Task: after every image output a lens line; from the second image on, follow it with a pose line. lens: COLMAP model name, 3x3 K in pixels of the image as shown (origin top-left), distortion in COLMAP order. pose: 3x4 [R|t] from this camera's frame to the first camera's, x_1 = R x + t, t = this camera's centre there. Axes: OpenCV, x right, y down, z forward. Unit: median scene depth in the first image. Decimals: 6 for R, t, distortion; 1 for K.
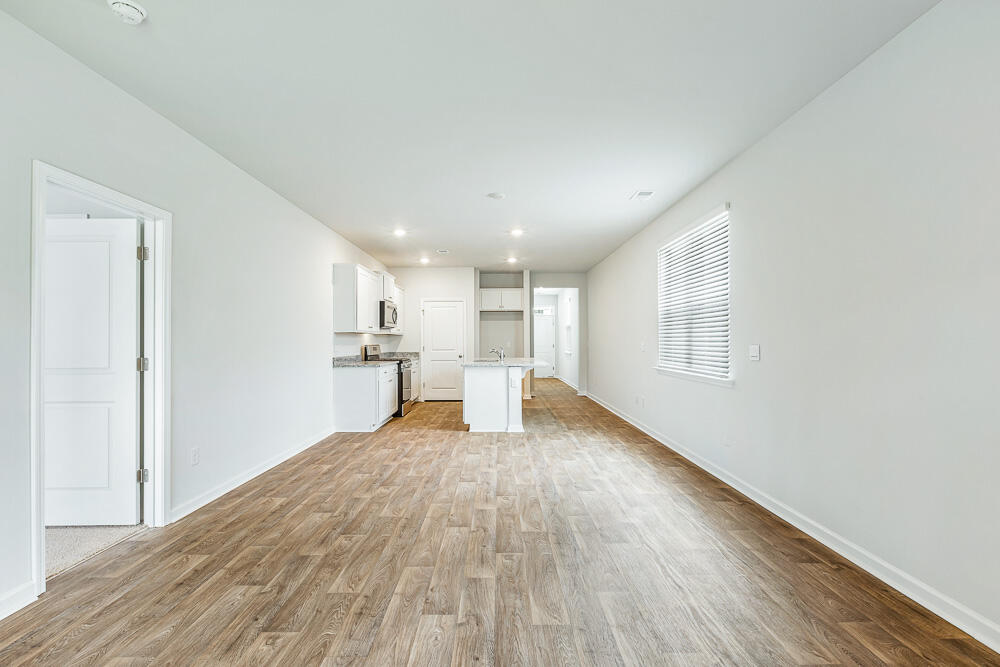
lens RADIAL K [[489.4, 0, 500.4], [0, 489.4, 333.6], [0, 0, 1]] dist [0.000089, -0.000003]
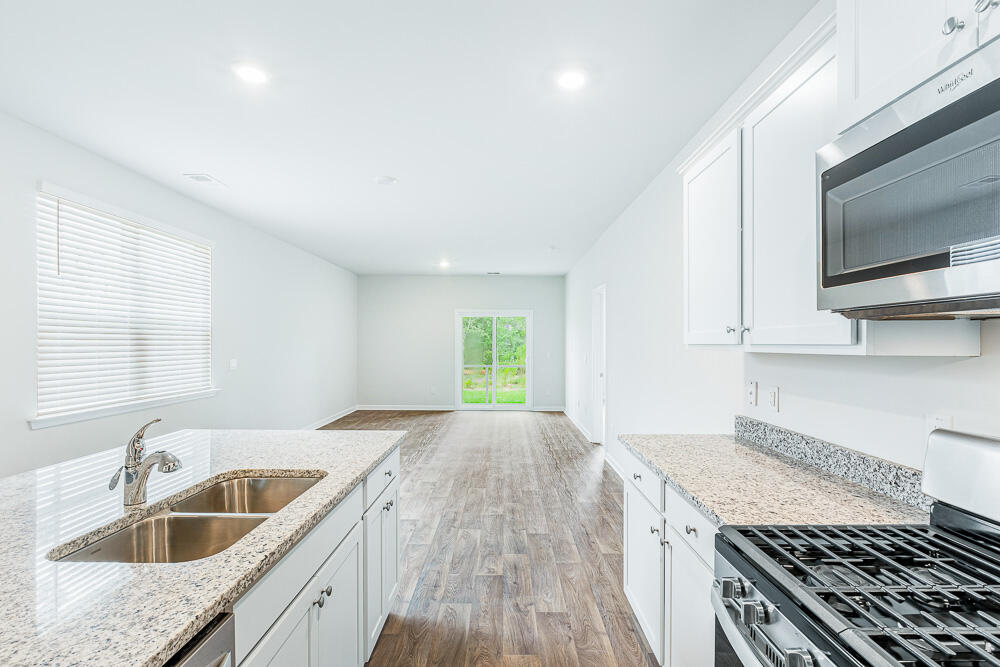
lens RADIAL K [[489.4, 0, 500.7], [0, 489.4, 337.8], [0, 0, 1]] dist [0.000089, -0.000003]
pose [[-0.999703, -0.022798, 0.008627, -0.002370], [-0.022863, 0.999710, -0.007565, -0.046578], [-0.008452, -0.007760, -0.999934, 2.134593]]
